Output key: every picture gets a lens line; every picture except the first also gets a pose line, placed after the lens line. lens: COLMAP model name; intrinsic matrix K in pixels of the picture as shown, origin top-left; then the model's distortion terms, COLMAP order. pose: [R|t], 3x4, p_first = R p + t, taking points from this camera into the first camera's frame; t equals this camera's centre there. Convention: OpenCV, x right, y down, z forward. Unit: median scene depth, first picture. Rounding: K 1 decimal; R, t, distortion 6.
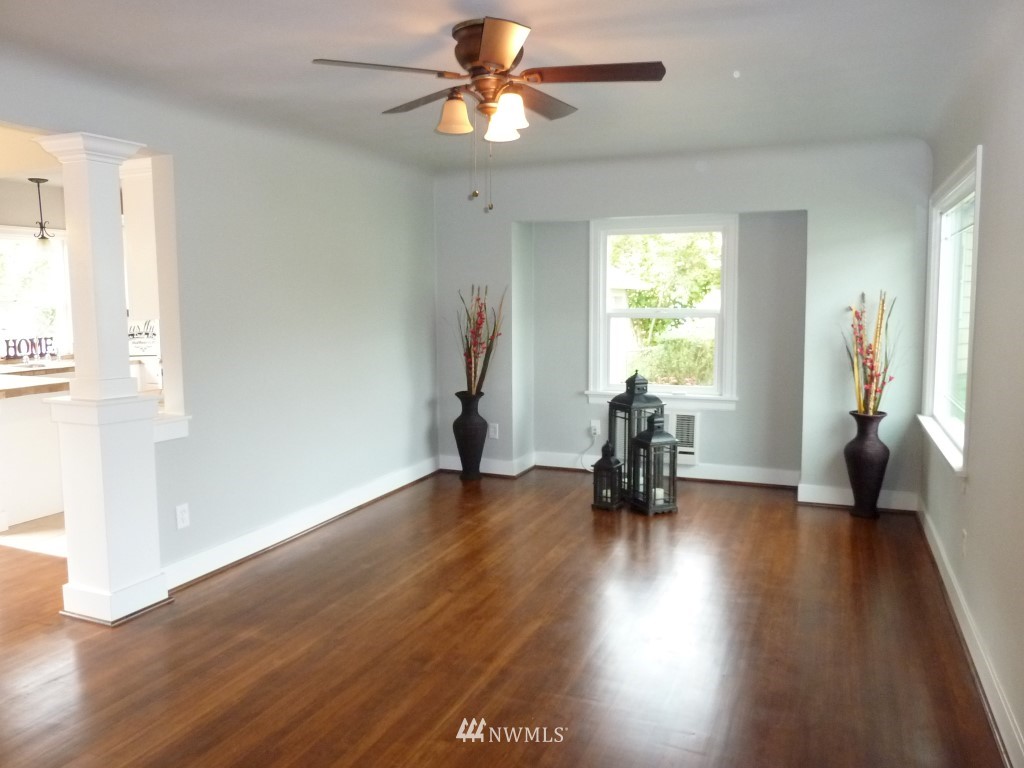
lens RADIAL K [[759.6, 0, 512.0], [0, 759.6, 384.0], [0, 0, 1]] dist [-0.039478, 0.000266]
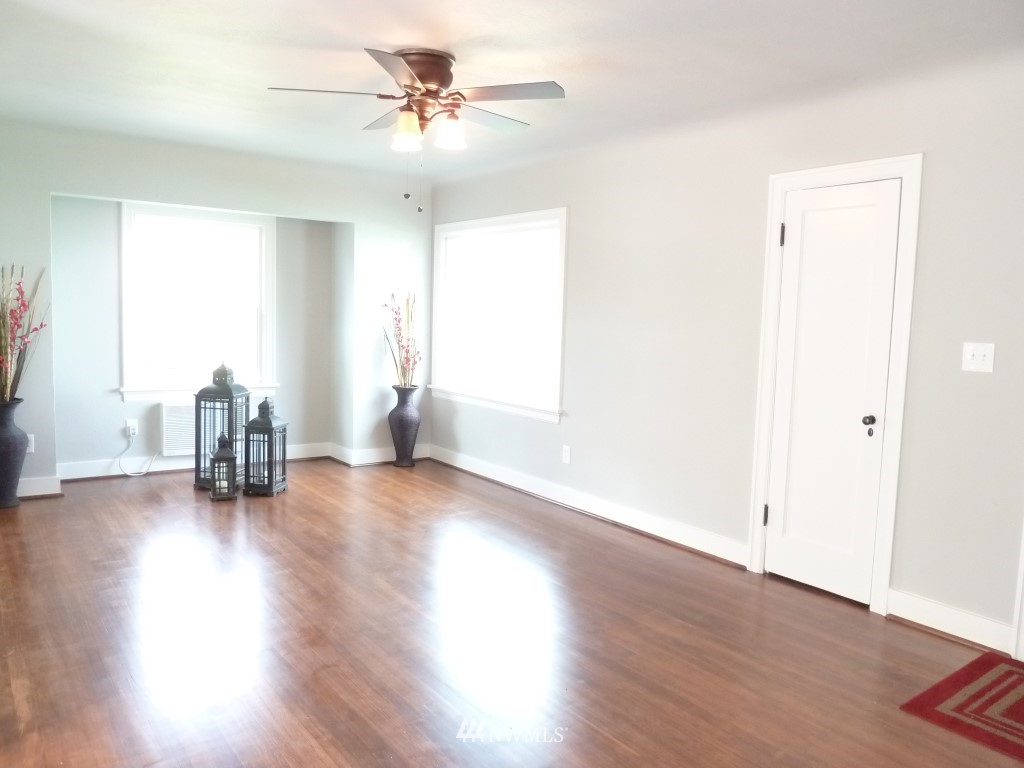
lens RADIAL K [[759.6, 0, 512.0], [0, 759.6, 384.0], [0, 0, 1]] dist [-0.039478, 0.000266]
pose [[0.512675, -0.060446, 0.856452, -0.445524], [0.056473, 0.997733, 0.036612, -0.002463], [-0.856723, 0.029596, 0.514927, 0.133405]]
